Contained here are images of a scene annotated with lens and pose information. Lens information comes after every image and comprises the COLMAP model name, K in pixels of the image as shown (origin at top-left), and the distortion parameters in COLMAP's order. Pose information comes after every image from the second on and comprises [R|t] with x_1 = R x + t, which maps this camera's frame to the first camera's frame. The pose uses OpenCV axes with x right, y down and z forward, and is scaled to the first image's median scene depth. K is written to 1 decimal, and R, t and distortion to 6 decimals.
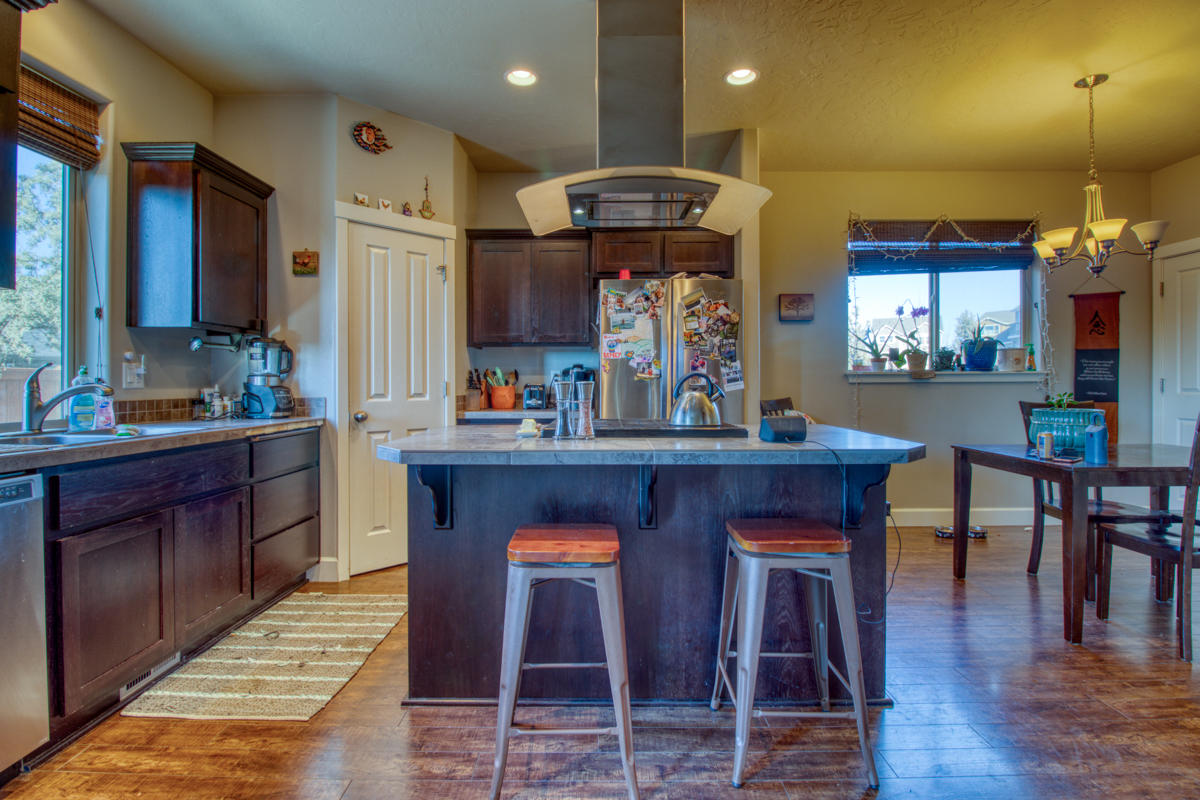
lens RADIAL K [[568.9, 0, 598.8], [0, 568.9, 389.4], [0, 0, 1]] dist [-0.000553, -0.011788]
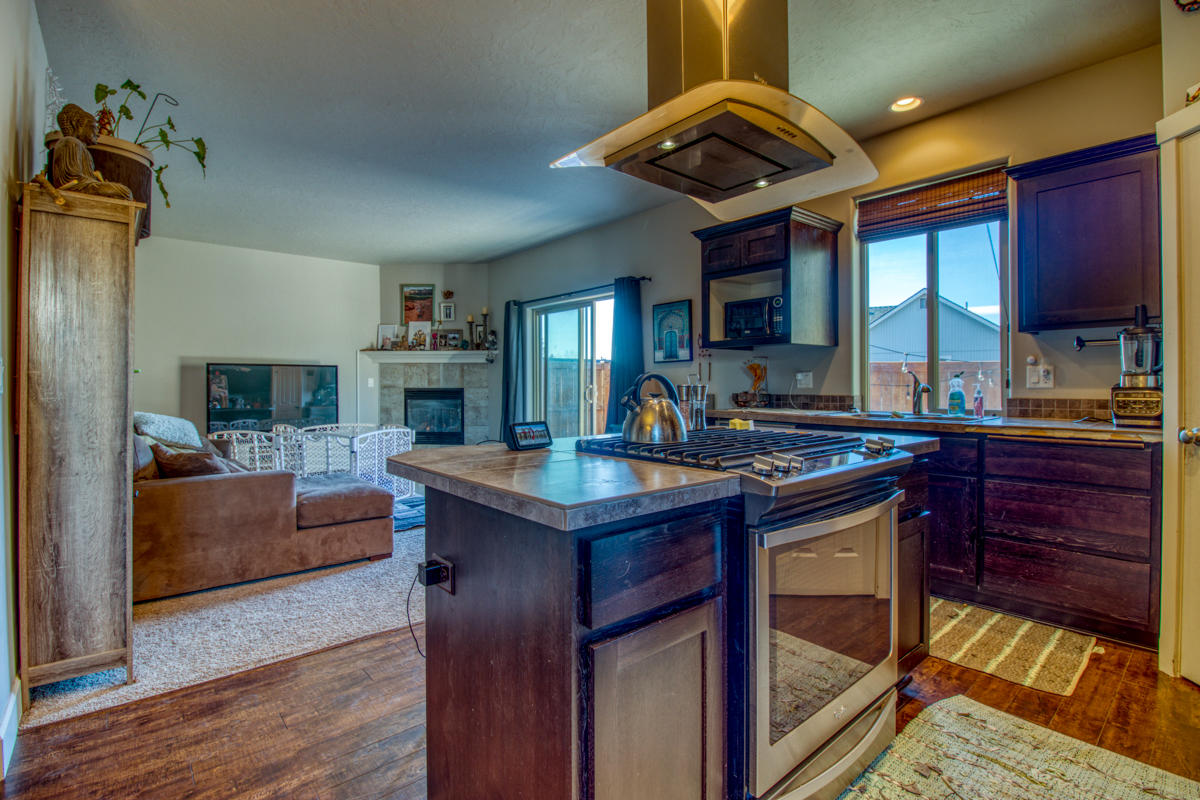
lens RADIAL K [[568.9, 0, 595.8], [0, 568.9, 388.1], [0, 0, 1]] dist [-0.000553, -0.011788]
pose [[-0.763591, 0.015252, -0.645520, 0.426100], [0.005929, 0.999844, 0.016609, -0.018210], [0.645673, 0.008855, -0.763563, 0.902001]]
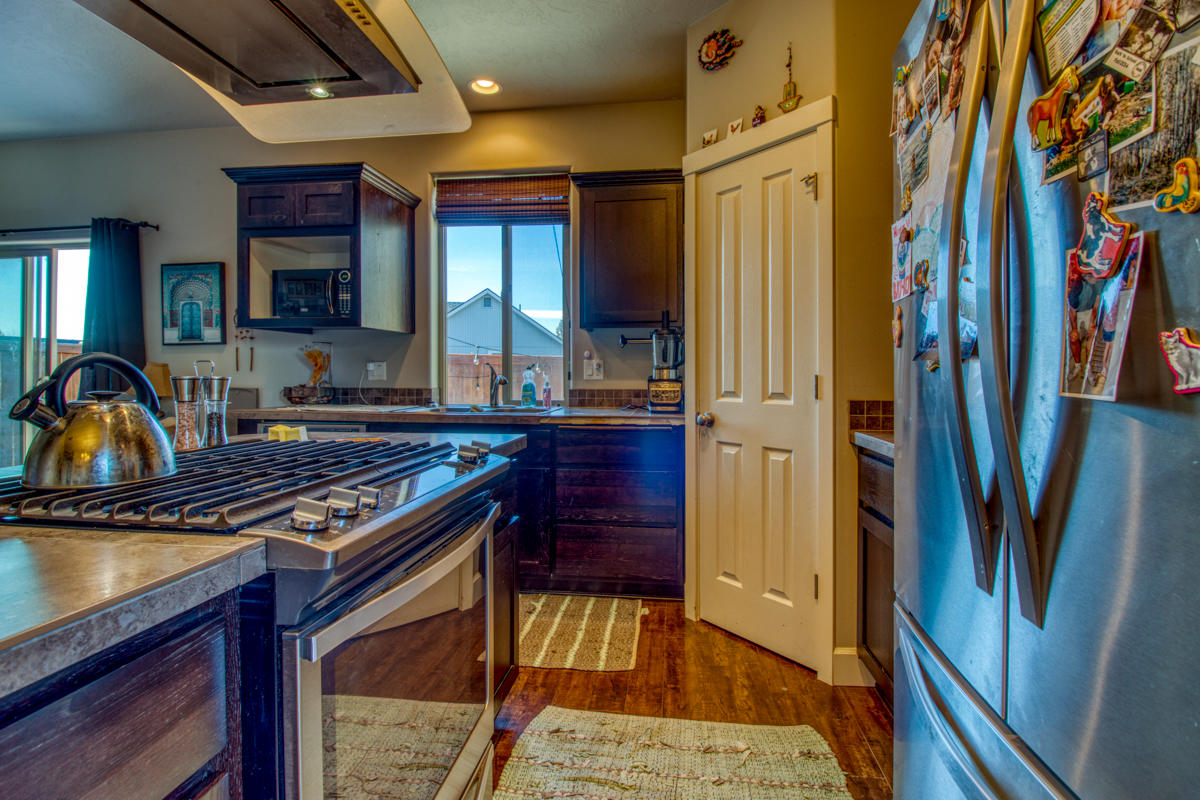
lens RADIAL K [[568.9, 0, 617.4], [0, 568.9, 374.5], [0, 0, 1]] dist [-0.000553, -0.011788]
pose [[-0.114496, 0.007170, -0.993398, 0.314715], [-0.004846, 0.999958, 0.007776, -0.016813], [0.993412, 0.005705, -0.114456, 0.835801]]
